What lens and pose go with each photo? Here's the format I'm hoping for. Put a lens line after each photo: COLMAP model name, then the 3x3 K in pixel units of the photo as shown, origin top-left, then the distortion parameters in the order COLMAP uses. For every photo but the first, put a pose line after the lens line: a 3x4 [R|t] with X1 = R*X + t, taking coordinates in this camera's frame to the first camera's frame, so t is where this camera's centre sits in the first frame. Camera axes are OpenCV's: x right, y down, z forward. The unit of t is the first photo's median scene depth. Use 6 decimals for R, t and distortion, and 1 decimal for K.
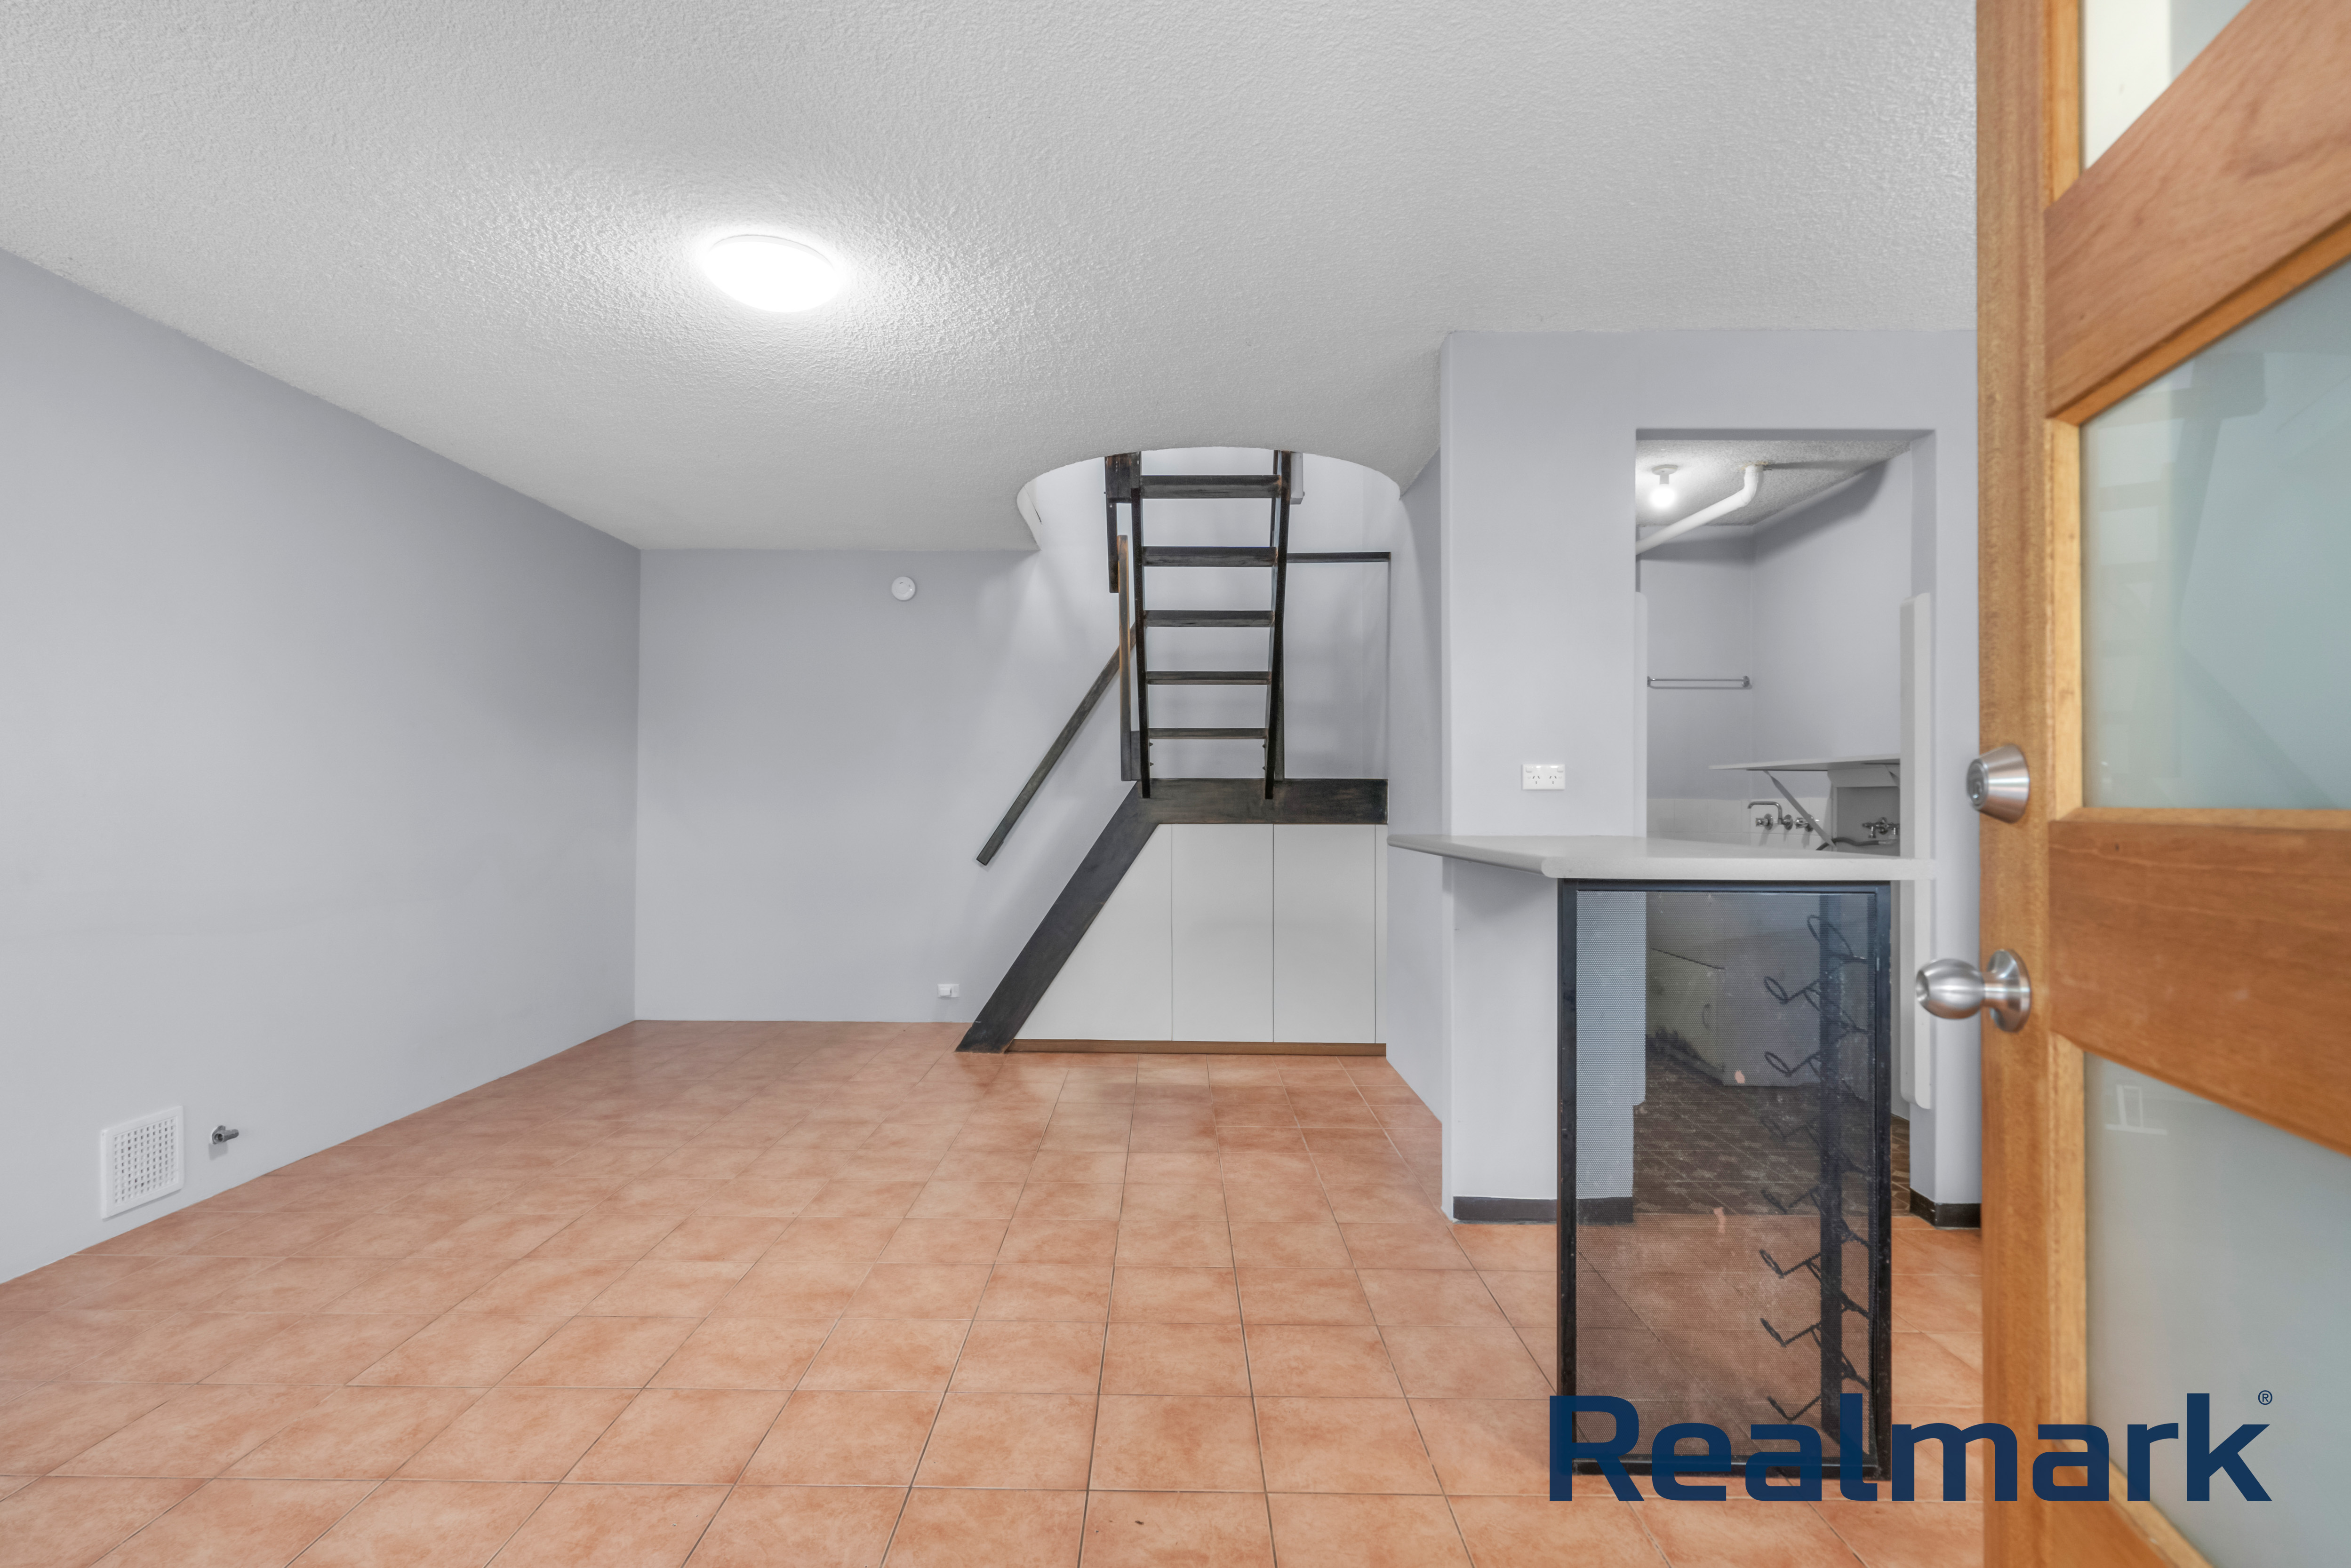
lens RADIAL K [[1096.0, 0, 1172.7], [0, 1096.0, 795.4], [0, 0, 1]] dist [0.005685, 0.000516]
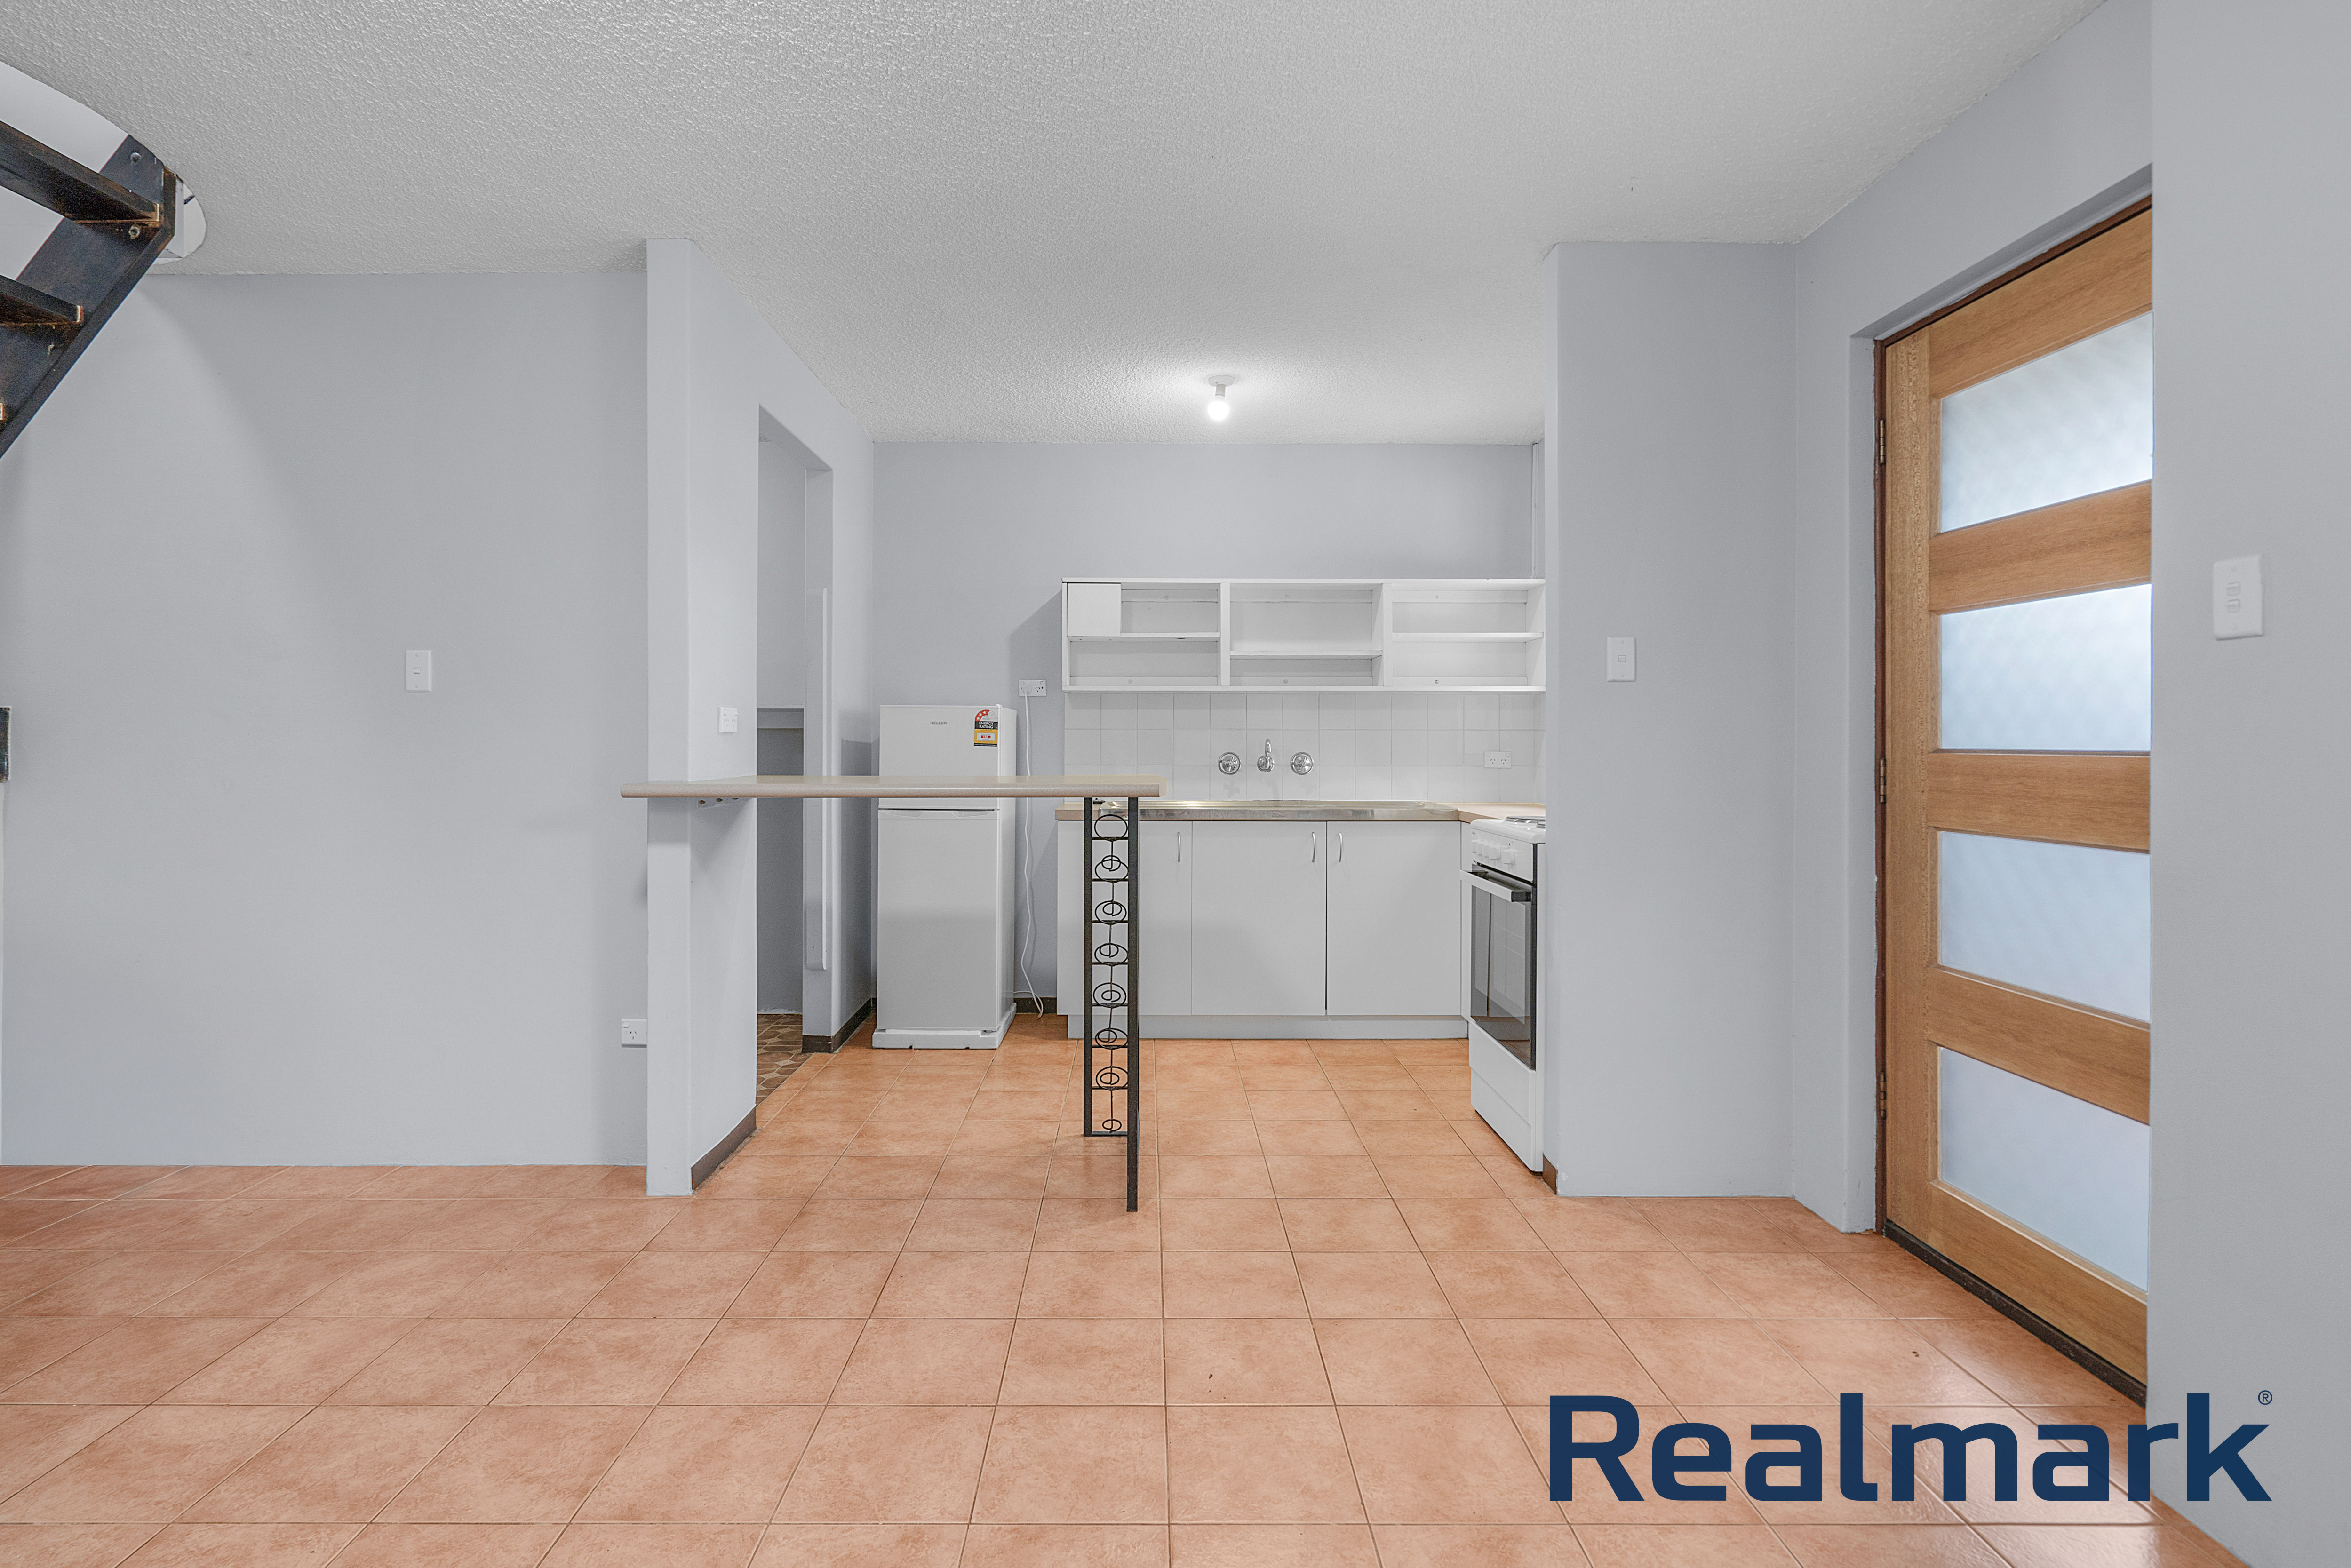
lens RADIAL K [[1096.1, 0, 1143.1], [0, 1096.1, 741.5], [0, 0, 1]] dist [0.005685, 0.000516]
pose [[0.008845, -0.001787, 0.999959, -0.776399], [-0.008427, 0.999963, 0.001862, -0.001050], [-0.999925, -0.008443, 0.008829, 0.704400]]
